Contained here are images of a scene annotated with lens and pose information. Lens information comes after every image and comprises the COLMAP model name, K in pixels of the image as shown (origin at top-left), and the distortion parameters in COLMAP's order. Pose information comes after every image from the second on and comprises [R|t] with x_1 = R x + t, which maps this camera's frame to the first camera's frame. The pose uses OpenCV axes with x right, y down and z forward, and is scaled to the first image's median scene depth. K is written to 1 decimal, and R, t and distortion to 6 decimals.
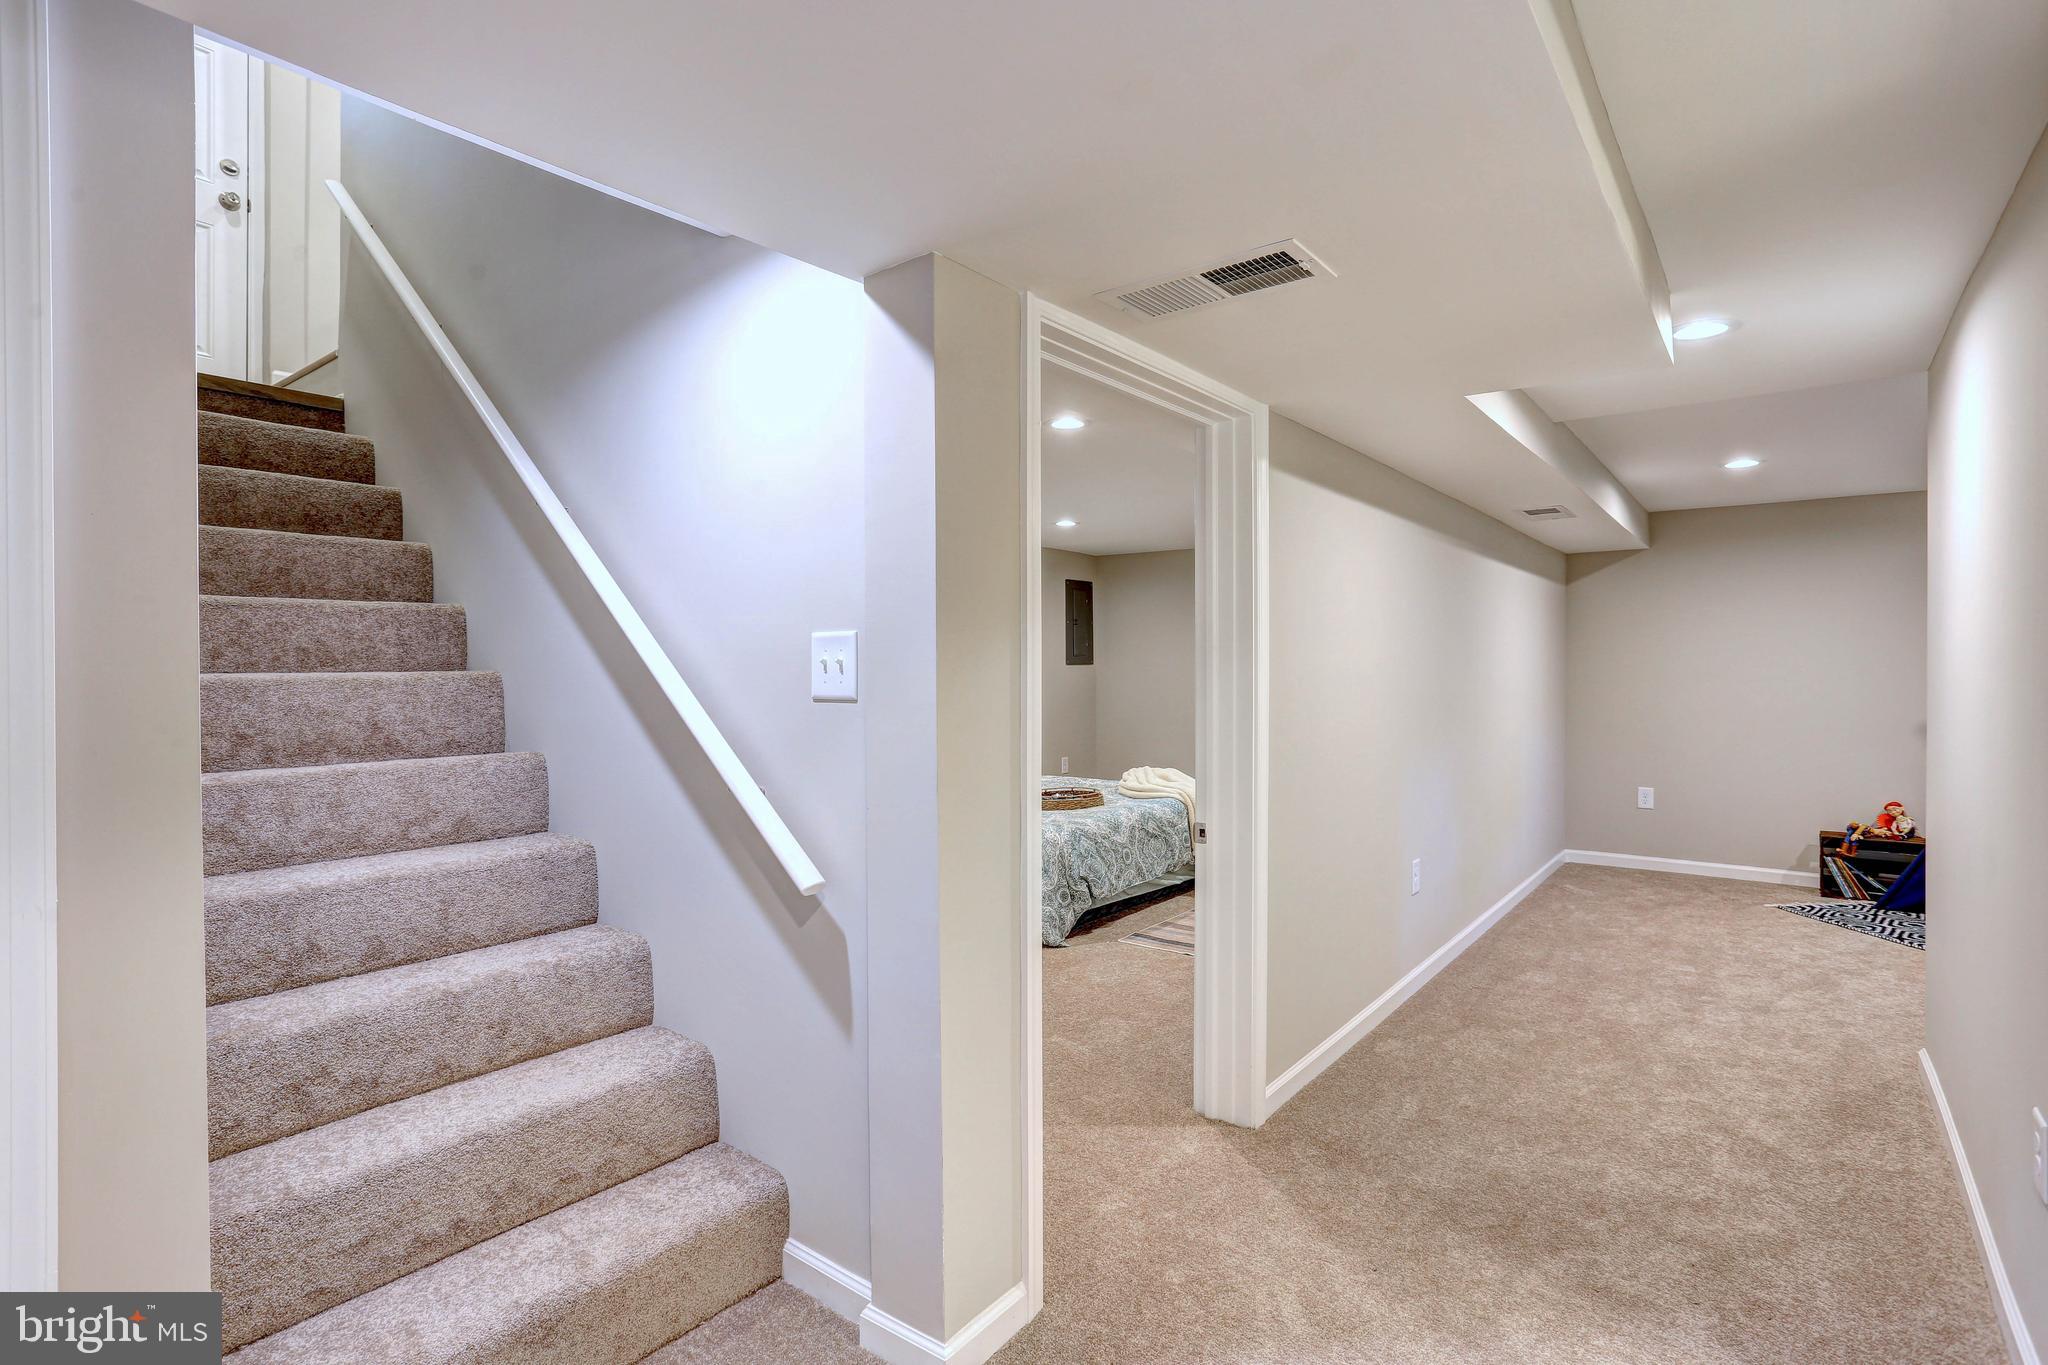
lens RADIAL K [[998.3, 0, 1021.0], [0, 998.3, 675.8], [0, 0, 1]] dist [-0.043259, -0.000400]
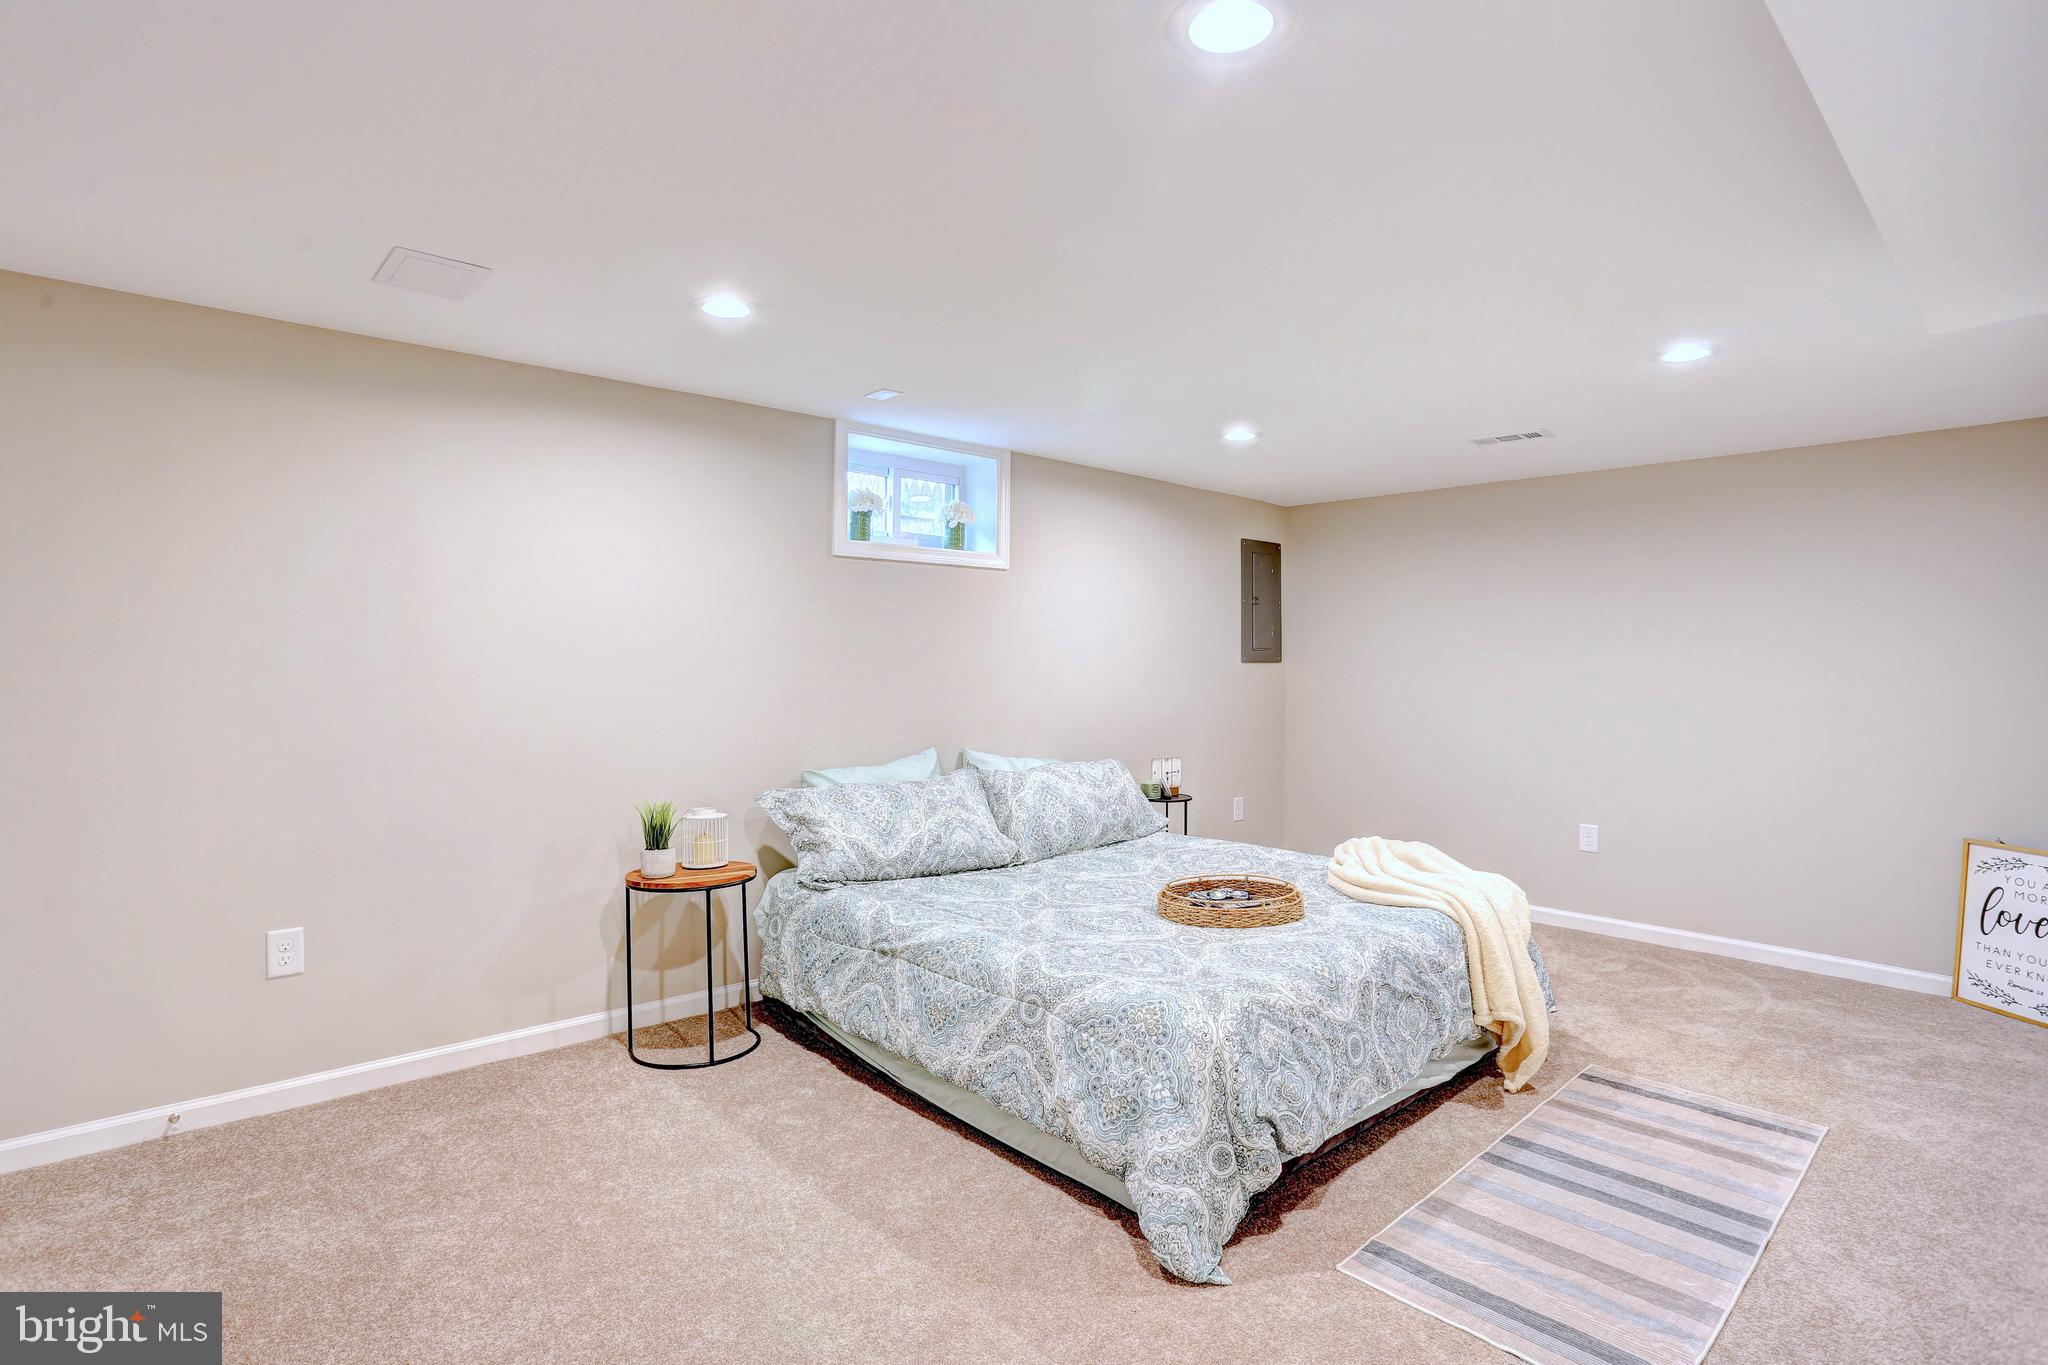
lens RADIAL K [[998.3, 0, 1024.8], [0, 998.3, 679.7], [0, 0, 1]] dist [-0.043259, -0.000400]
pose [[0.984837, 0.008522, -0.173275, 0.027863], [-0.007432, 0.999948, 0.006935, -0.005121], [0.173325, -0.005542, 0.984849, 0.485425]]
